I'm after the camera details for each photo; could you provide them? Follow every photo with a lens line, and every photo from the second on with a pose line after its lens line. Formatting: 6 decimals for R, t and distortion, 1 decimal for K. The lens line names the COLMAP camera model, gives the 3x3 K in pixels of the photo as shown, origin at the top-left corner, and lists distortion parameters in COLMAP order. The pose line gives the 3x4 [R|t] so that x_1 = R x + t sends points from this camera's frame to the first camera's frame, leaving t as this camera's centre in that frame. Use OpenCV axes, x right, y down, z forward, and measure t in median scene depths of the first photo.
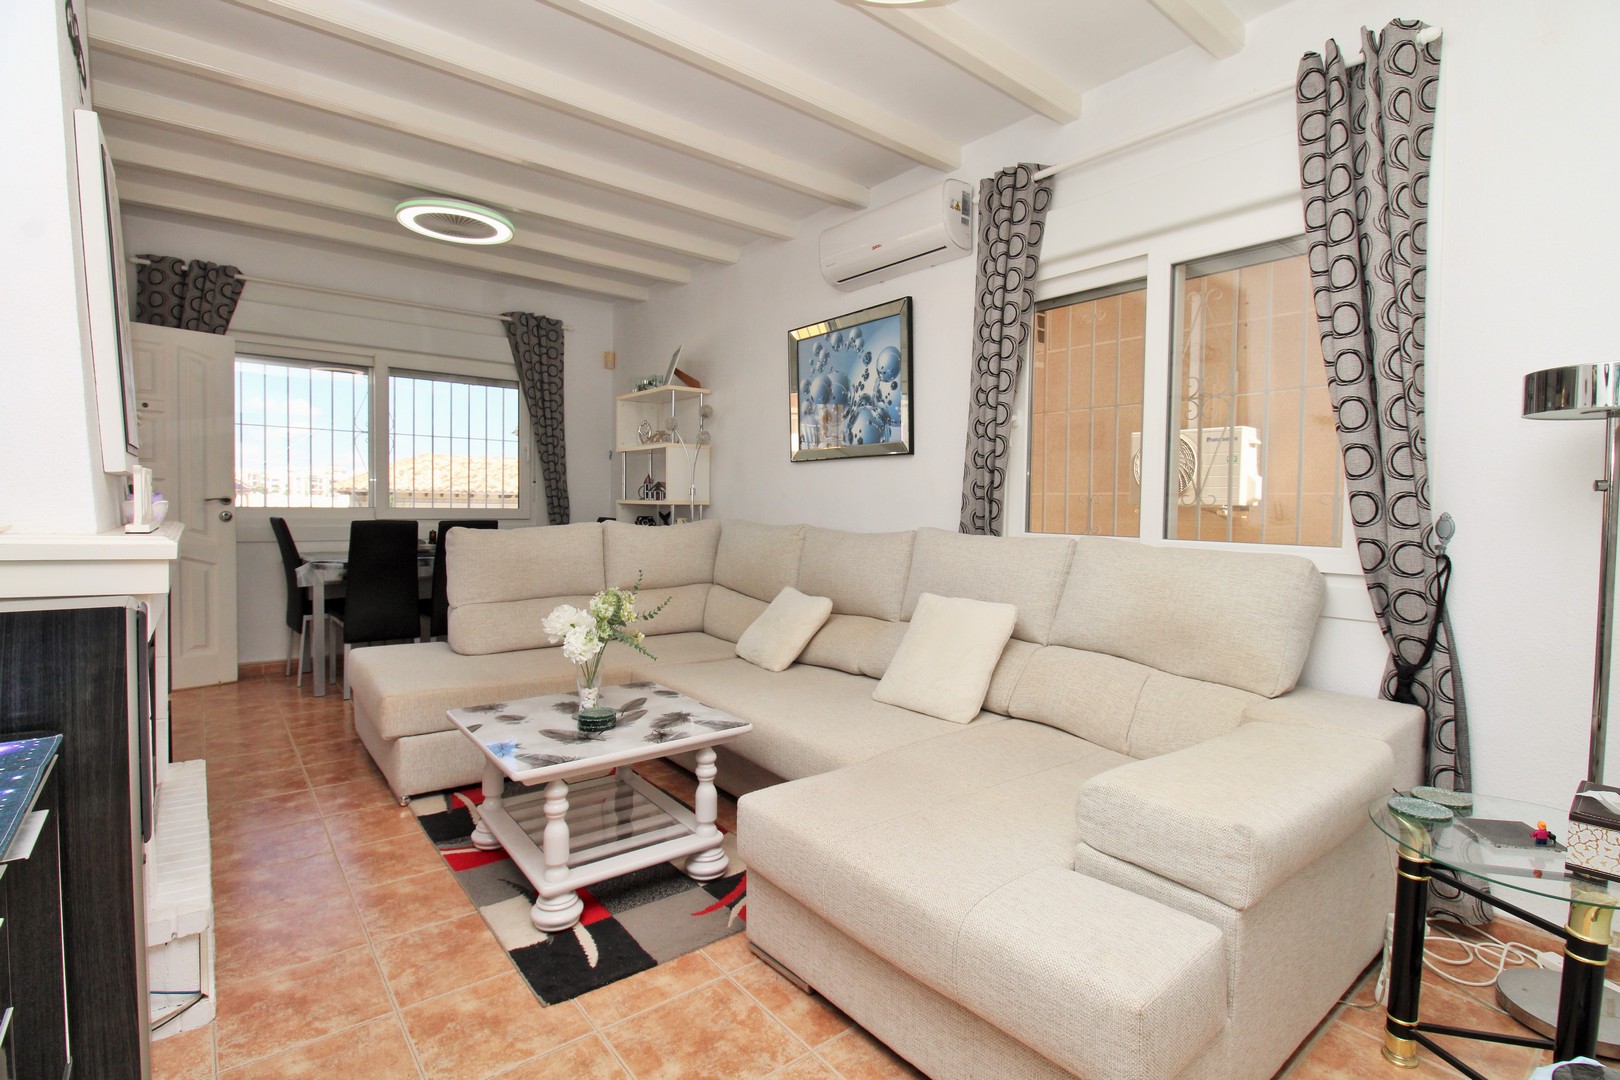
lens RADIAL K [[768.7, 0, 816.2], [0, 768.7, 522.6], [0, 0, 1]] dist [0.000487, -0.013672]
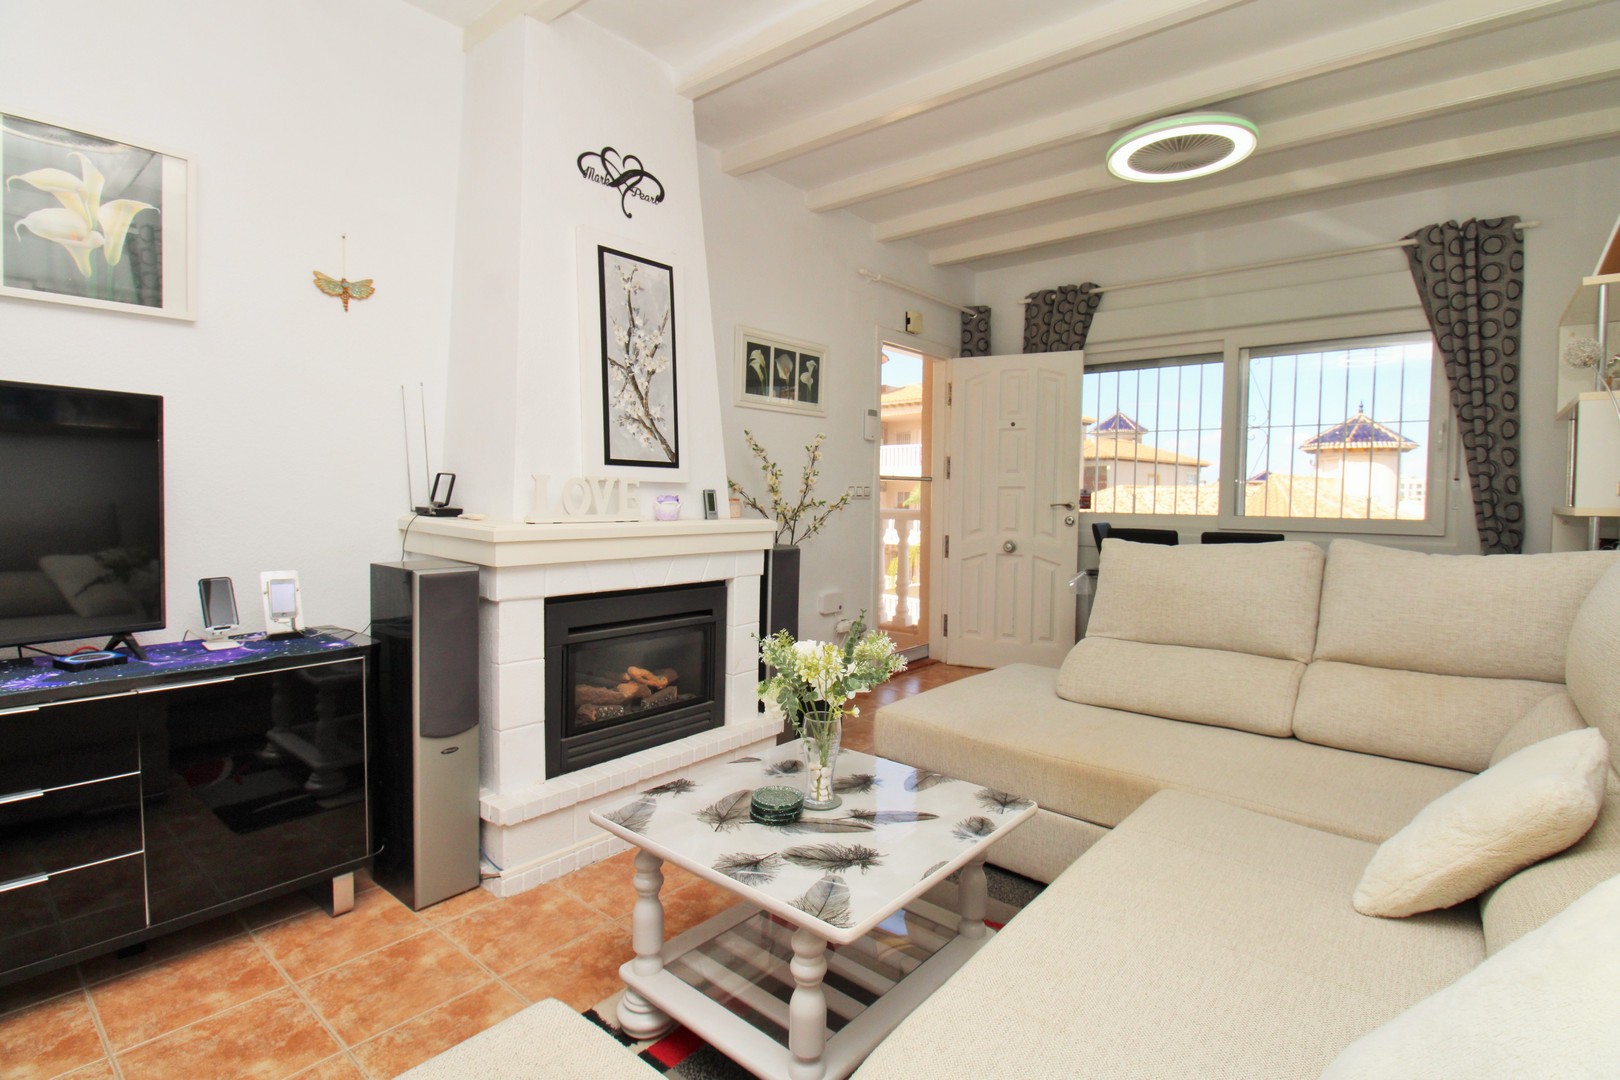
lens RADIAL K [[768.7, 0, 816.2], [0, 768.7, 522.6], [0, 0, 1]] dist [0.000487, -0.013672]
pose [[0.191647, 0.022426, -0.981208, 0.238280], [-0.035282, 0.999250, 0.015948, -0.011395], [0.980830, 0.031563, 0.192295, 0.504906]]
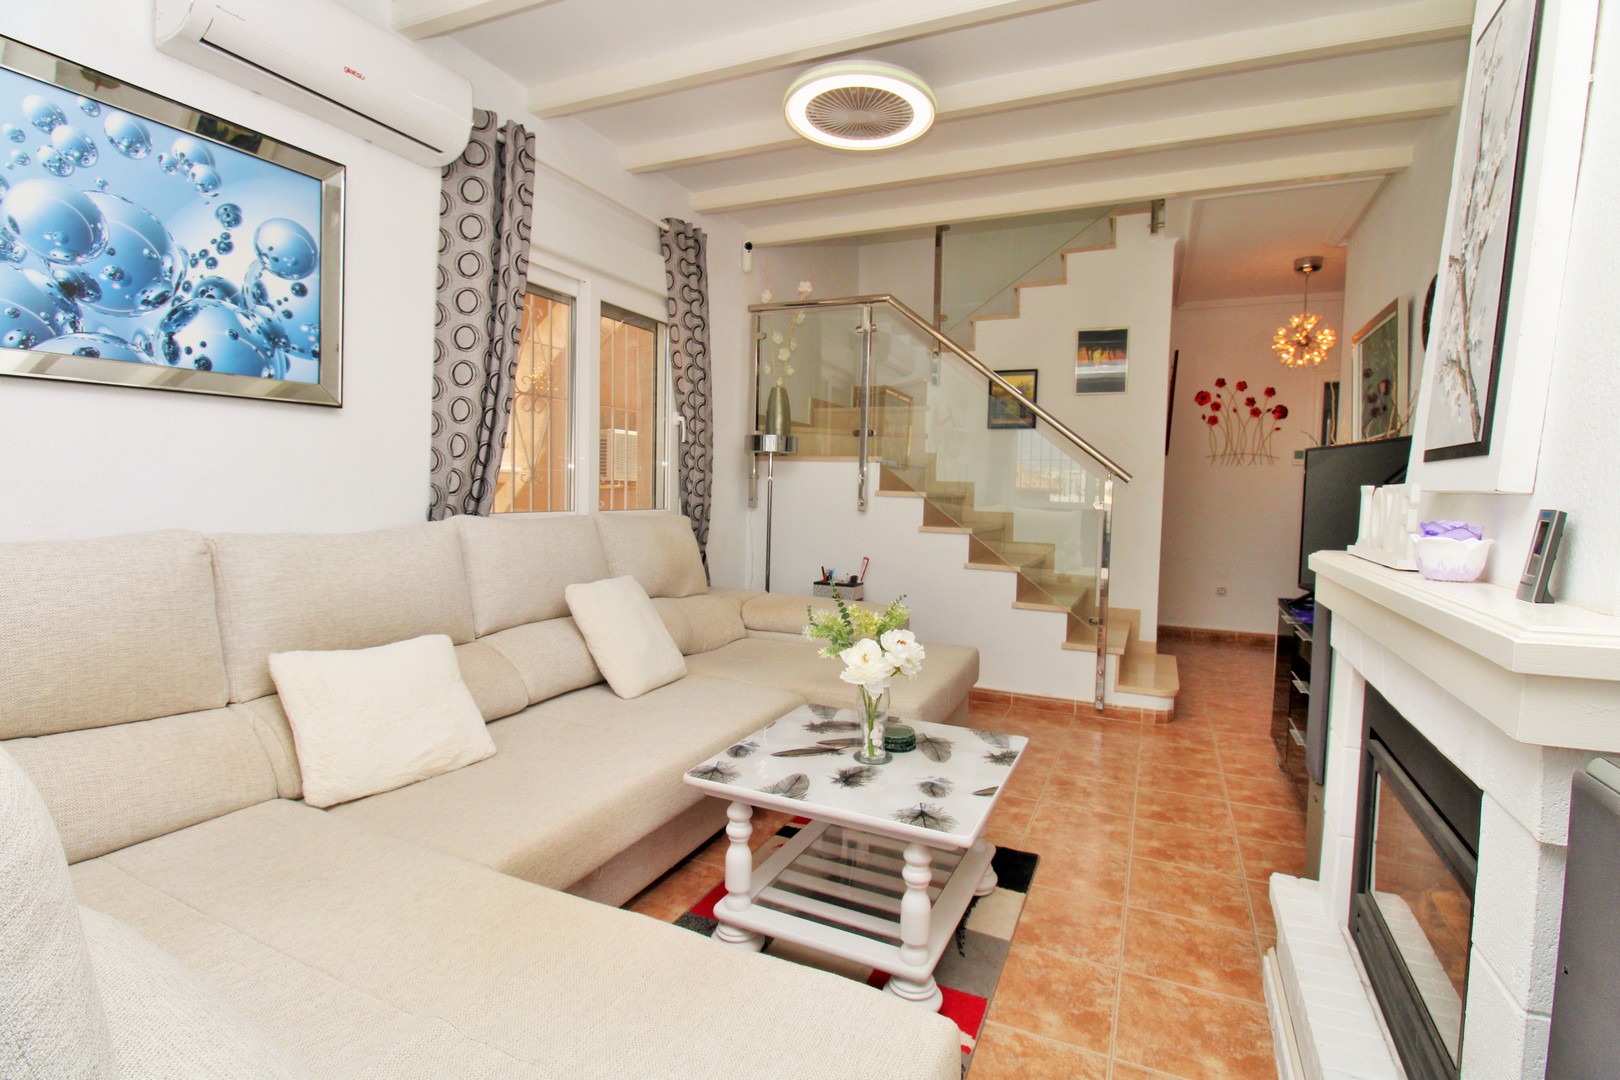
lens RADIAL K [[768.7, 0, 816.2], [0, 768.7, 522.6], [0, 0, 1]] dist [0.000487, -0.013672]
pose [[-0.451453, -0.067639, 0.889728, -0.591986], [-0.008647, 0.997408, 0.071437, -0.037643], [-0.892253, 0.024557, -0.450867, 0.846964]]
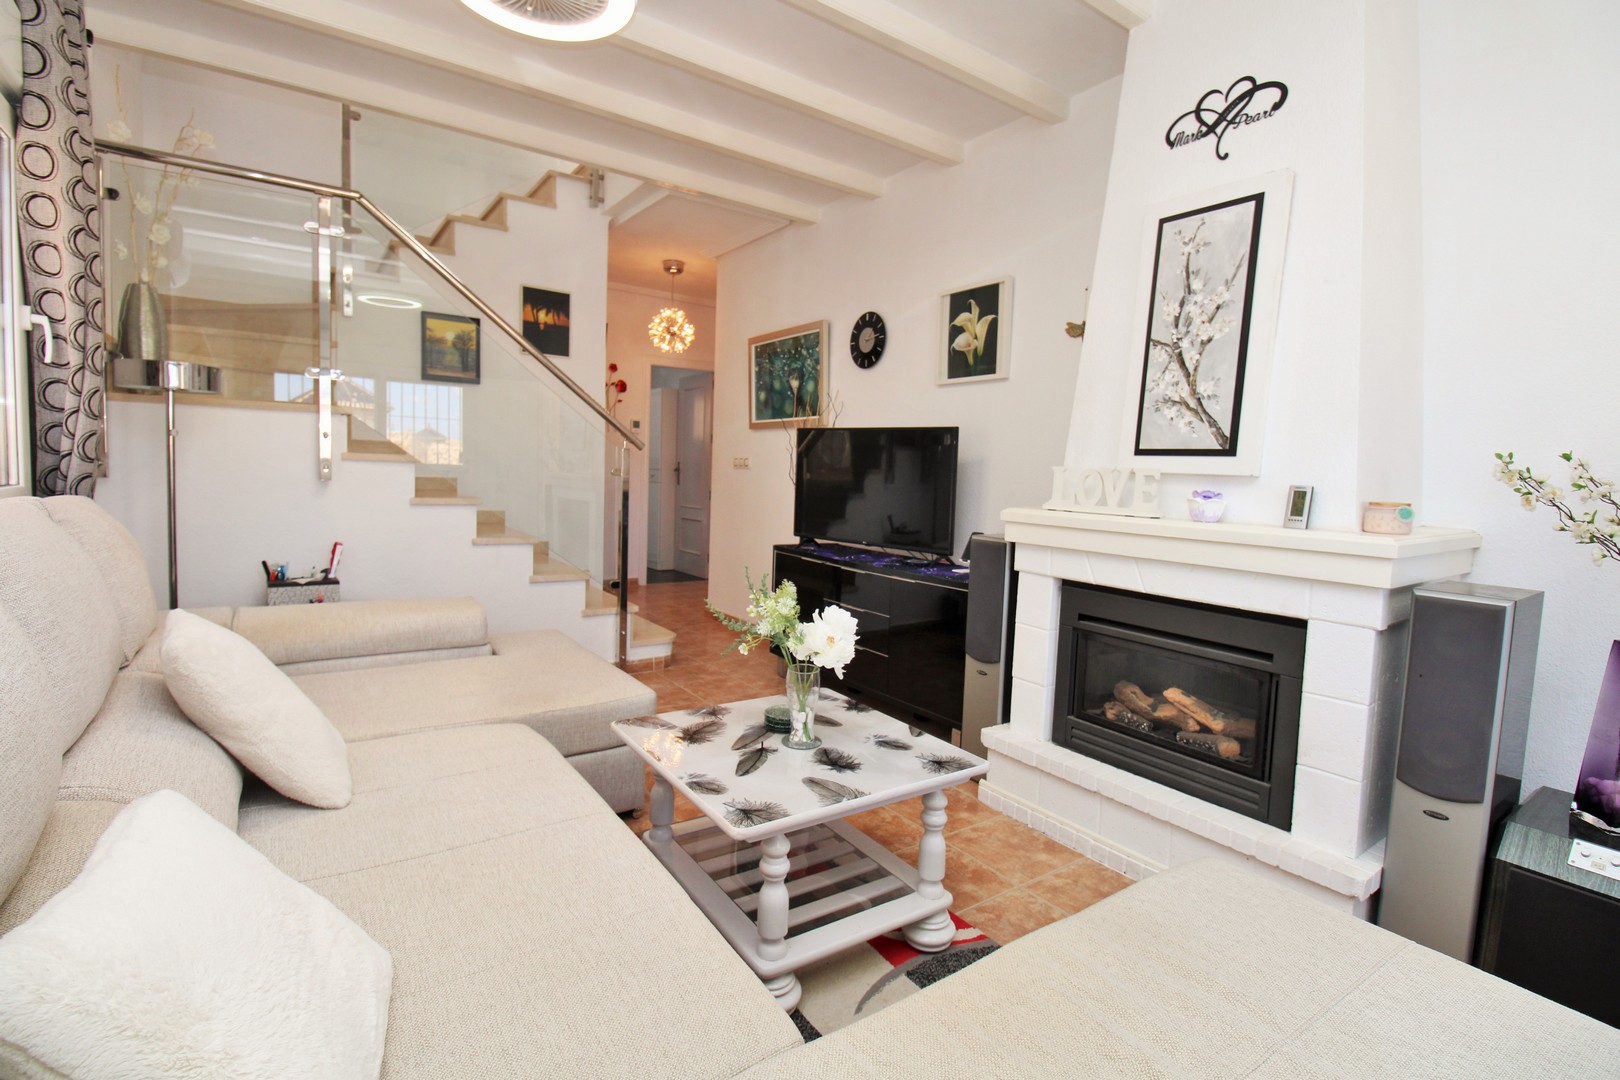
lens RADIAL K [[757.4, 0, 817.3], [0, 757.4, 524.5], [0, 0, 1]] dist [-0.001147, -0.014617]
pose [[-0.996511, -0.057581, 0.060421, -0.206406], [-0.051531, 0.993919, 0.097311, -0.033706], [-0.065657, 0.093858, -0.993418, 1.053898]]
